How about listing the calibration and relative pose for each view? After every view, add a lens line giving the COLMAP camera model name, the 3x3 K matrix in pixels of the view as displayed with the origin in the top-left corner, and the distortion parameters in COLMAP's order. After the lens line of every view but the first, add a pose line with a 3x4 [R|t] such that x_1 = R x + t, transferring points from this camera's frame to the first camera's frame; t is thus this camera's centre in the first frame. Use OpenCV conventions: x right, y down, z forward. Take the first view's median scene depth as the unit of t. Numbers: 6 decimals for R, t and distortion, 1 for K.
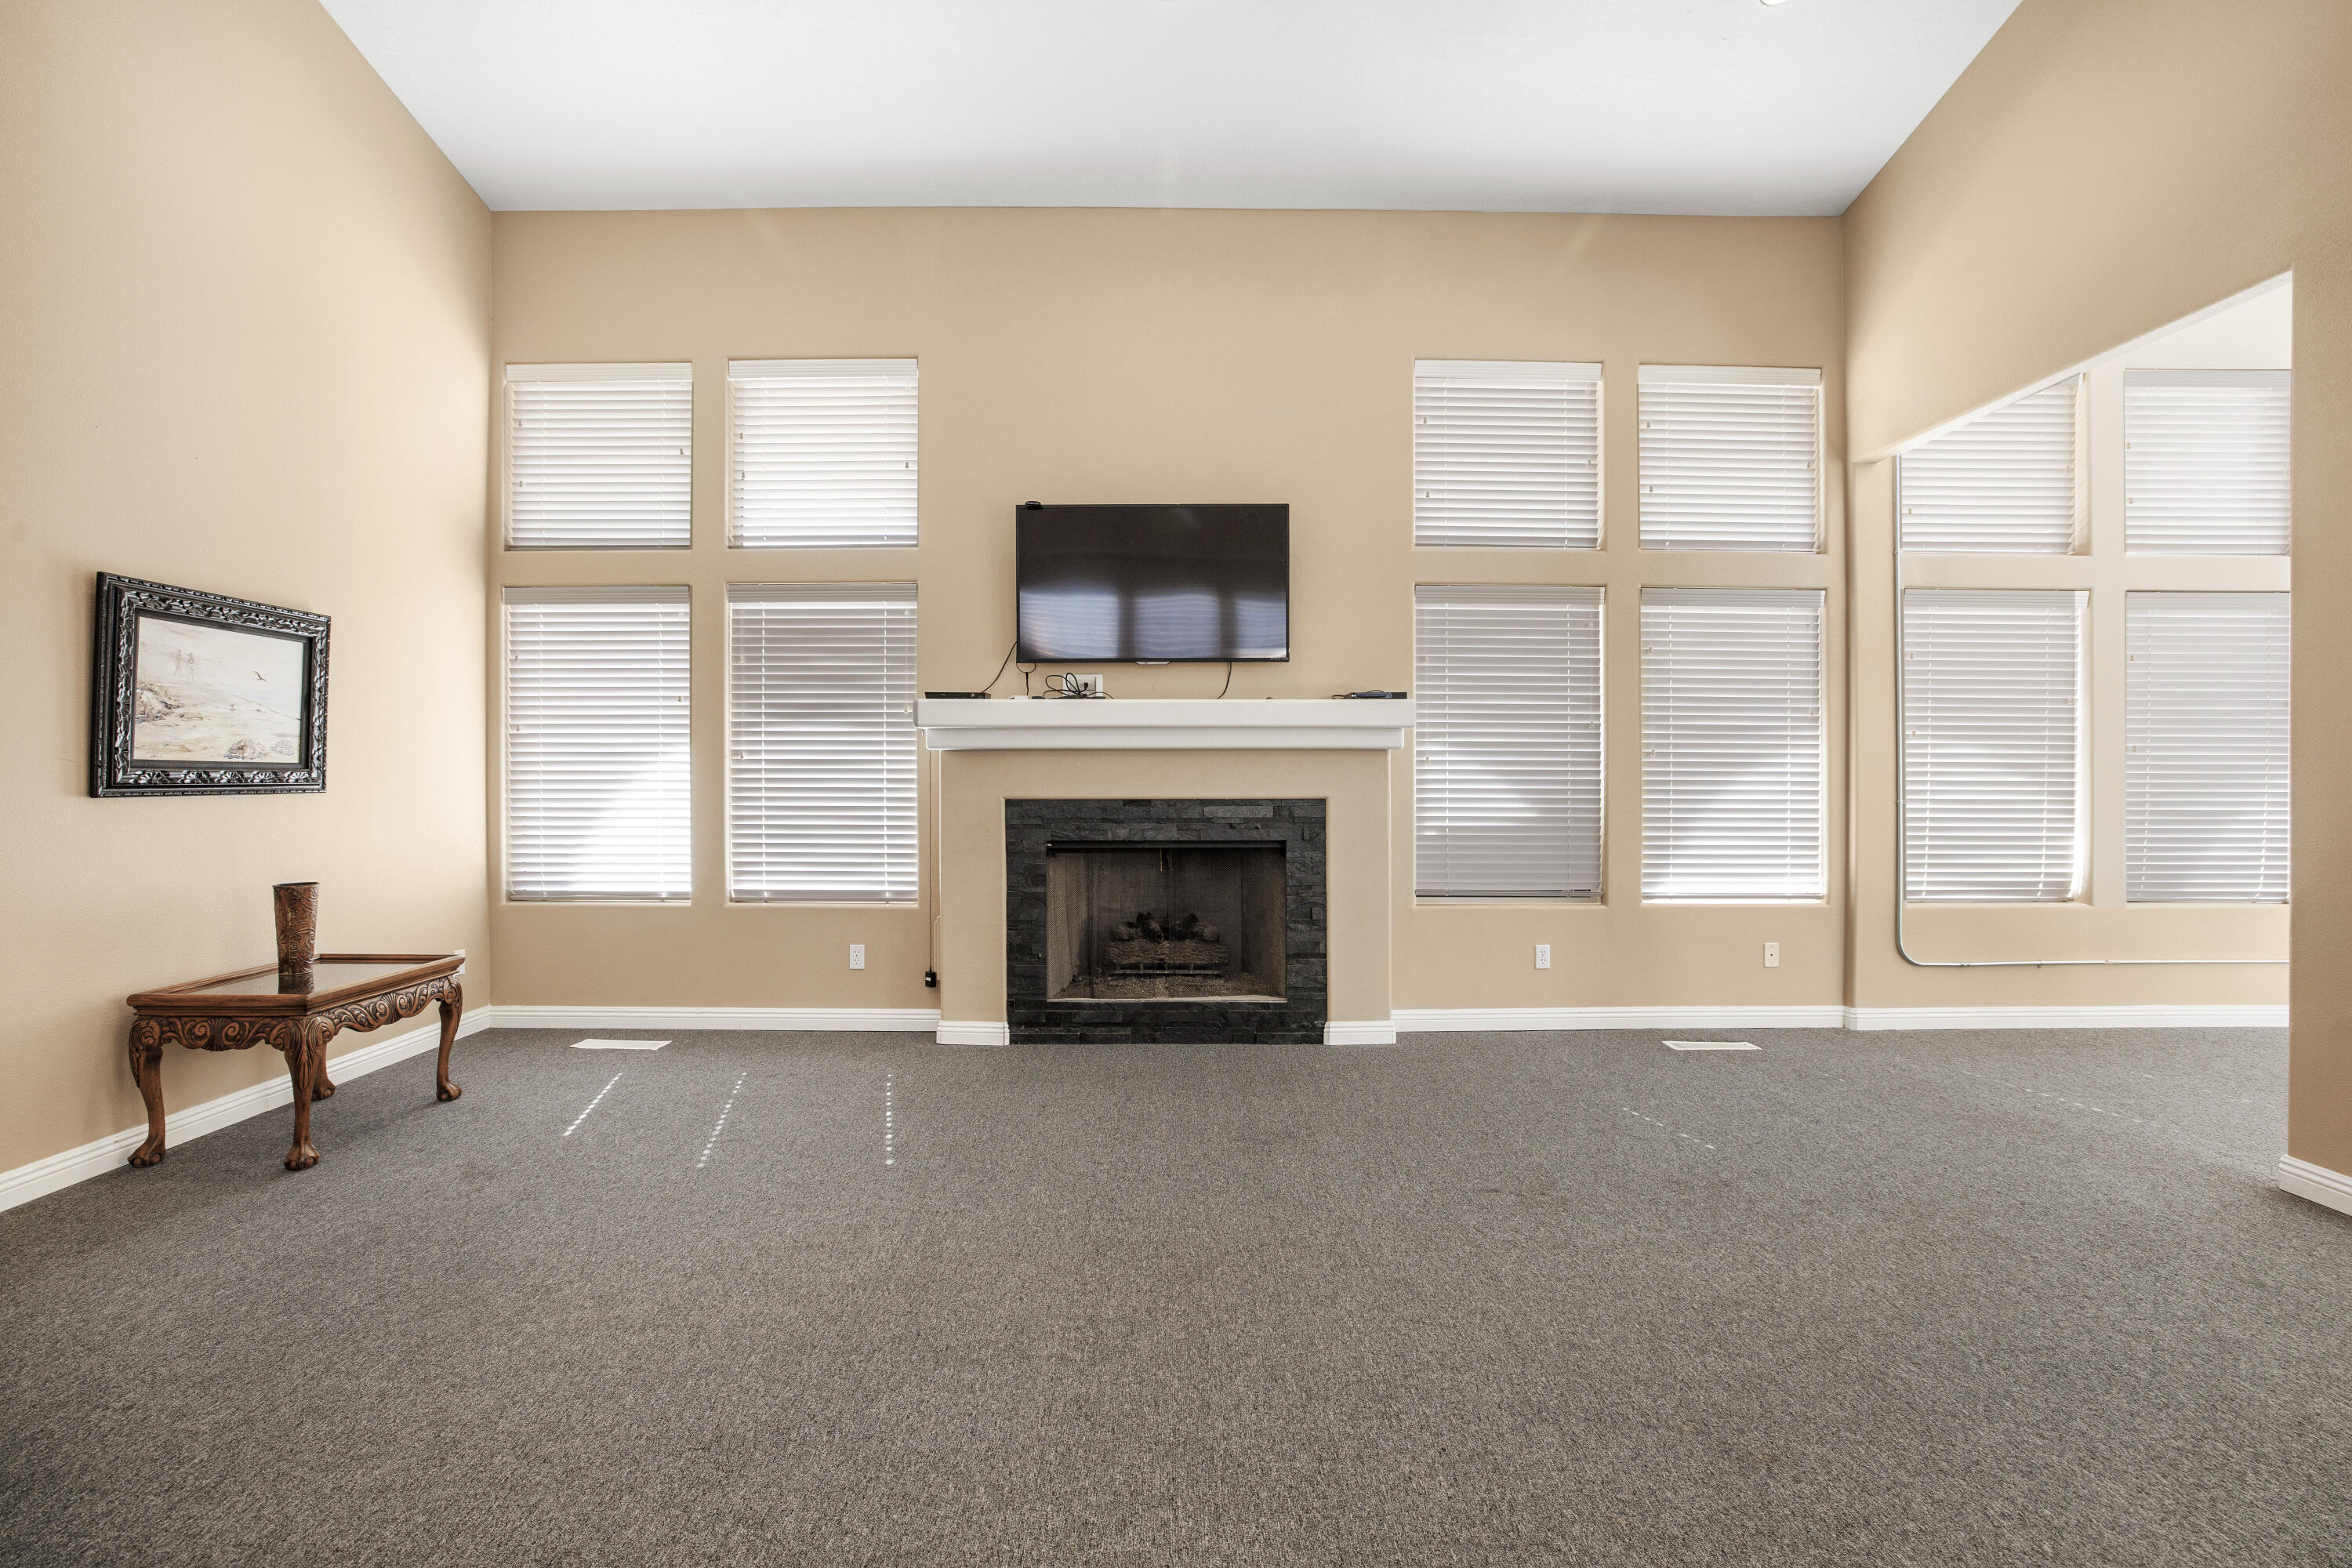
lens RADIAL K [[1011.9, 0, 1176.0], [0, 1011.9, 784.0], [0, 0, 1]] dist [-0.036313, 0.017665]
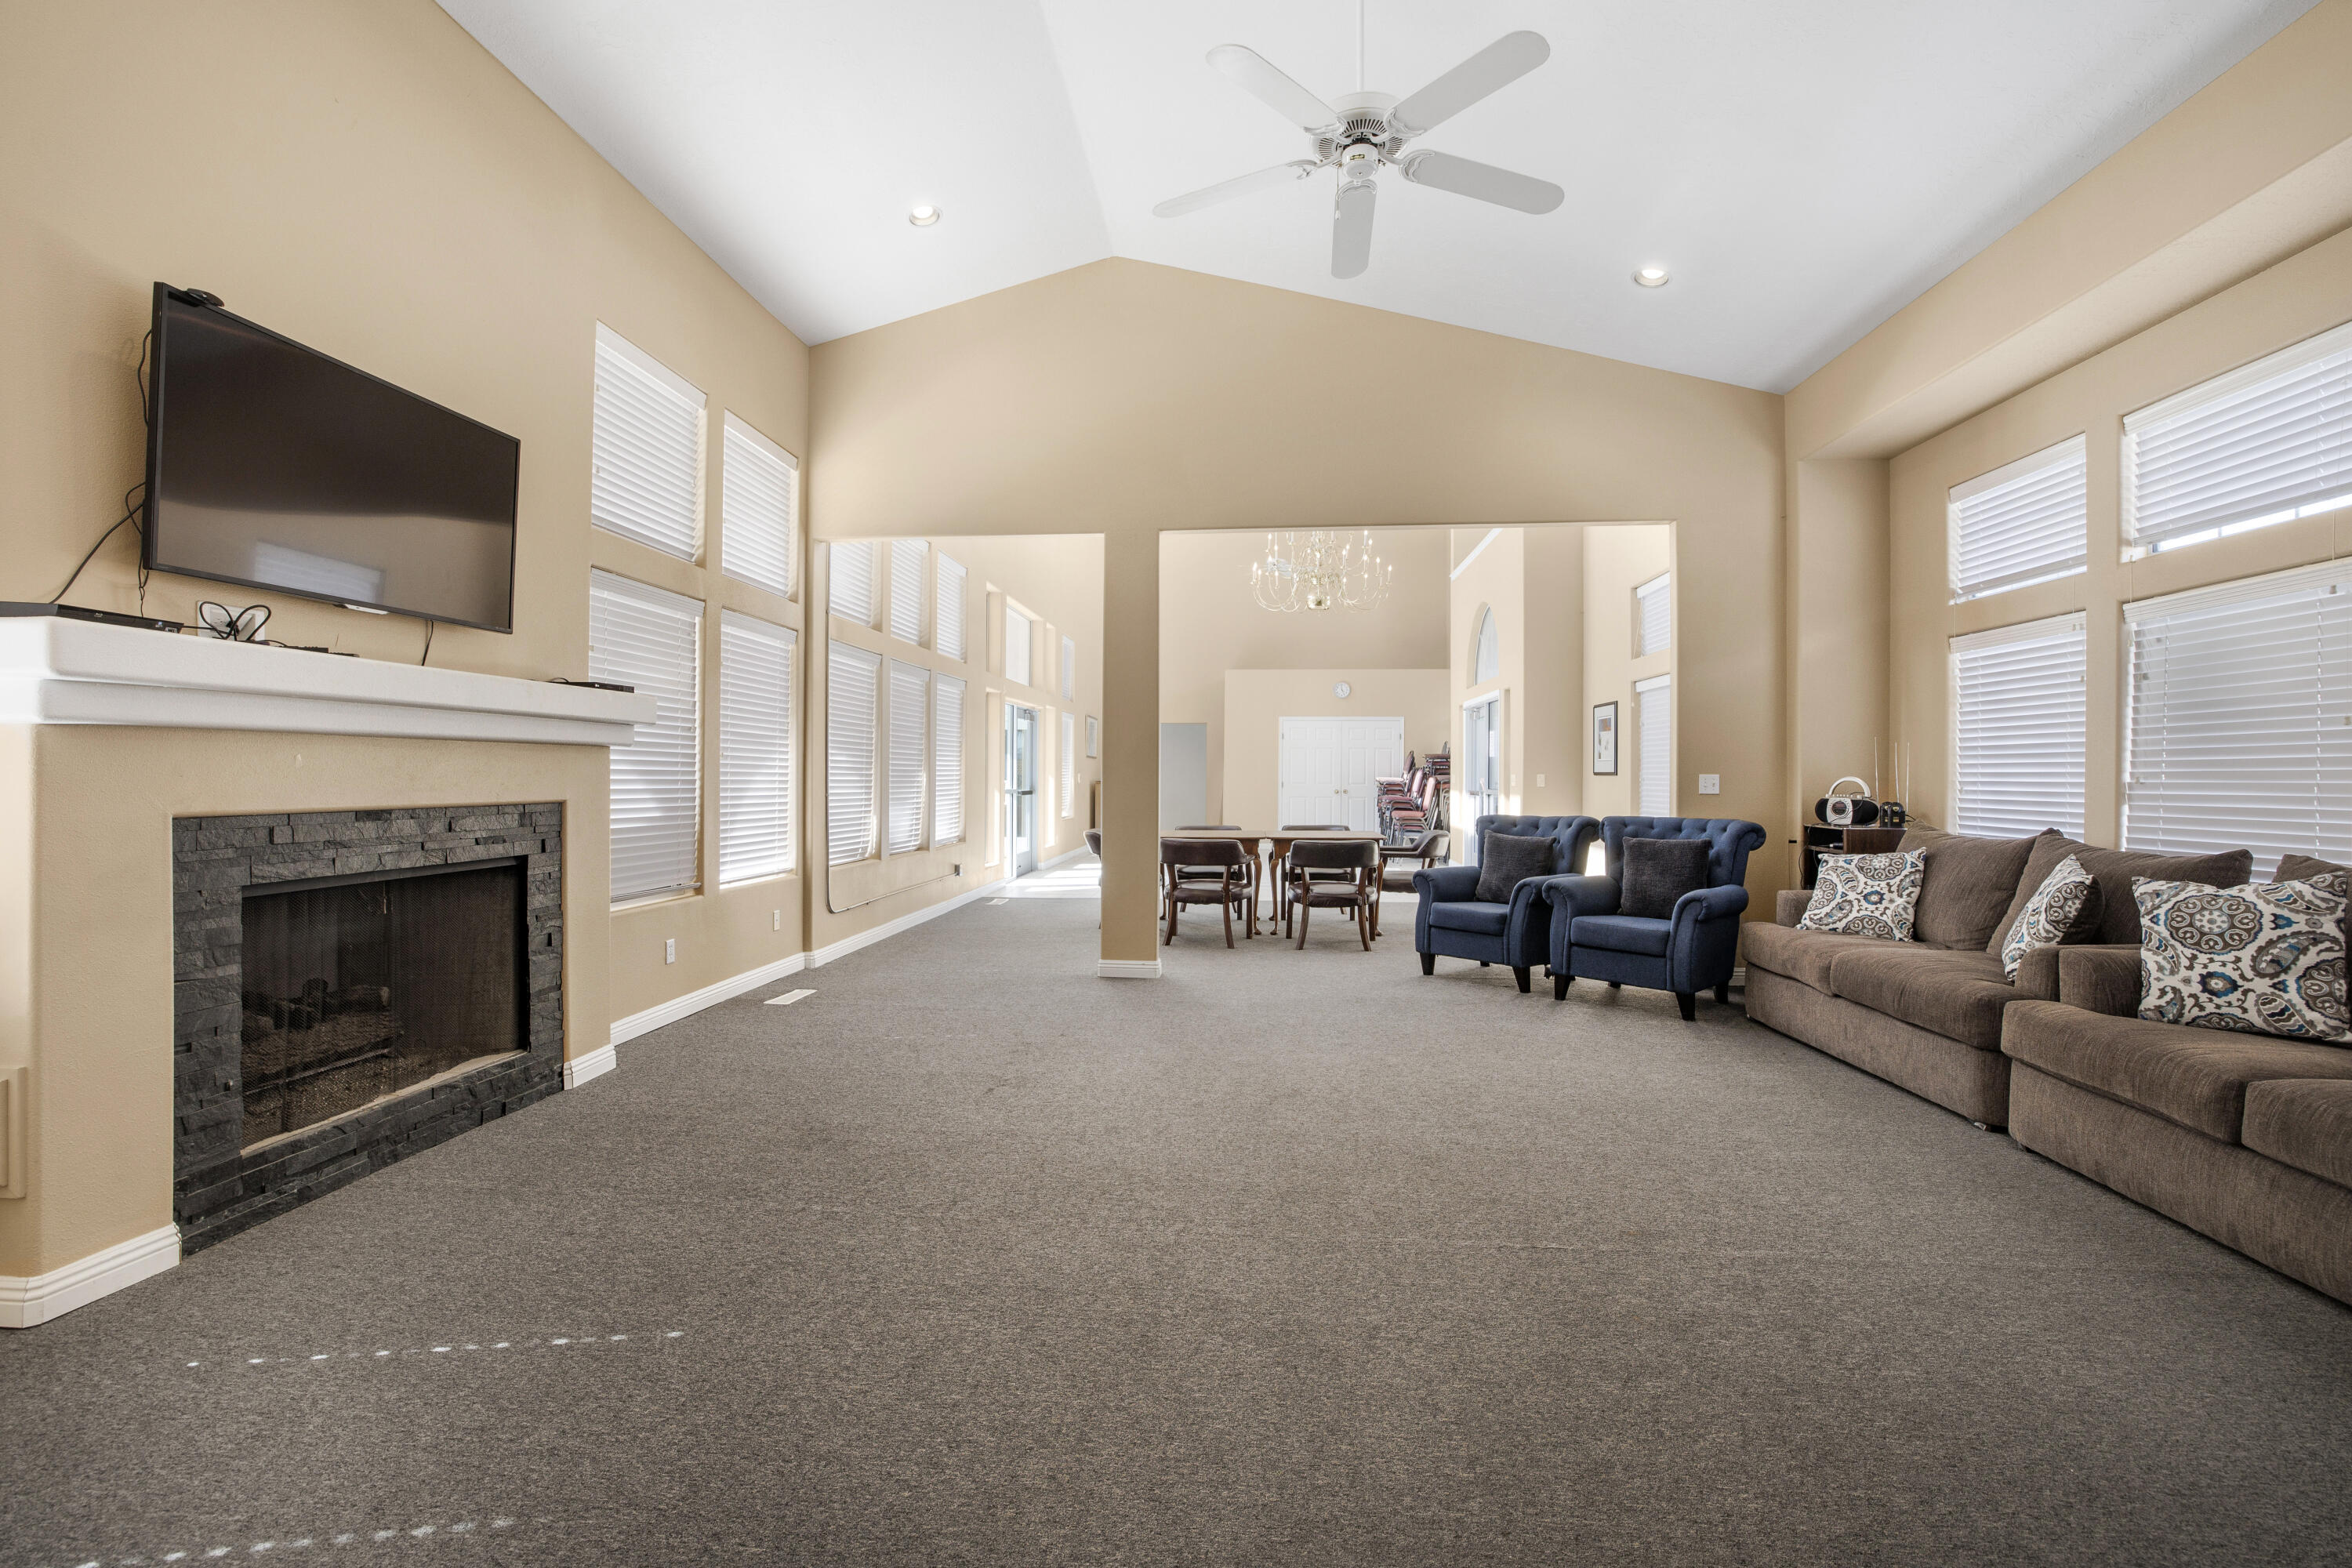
lens RADIAL K [[1011.9, 0, 1176.0], [0, 1011.9, 784.0], [0, 0, 1]] dist [-0.036313, 0.017665]
pose [[0.120999, -0.007022, 0.992628, -0.629756], [0.005133, 0.999966, 0.006448, -0.003568], [-0.992639, 0.004315, 0.121031, 0.385643]]
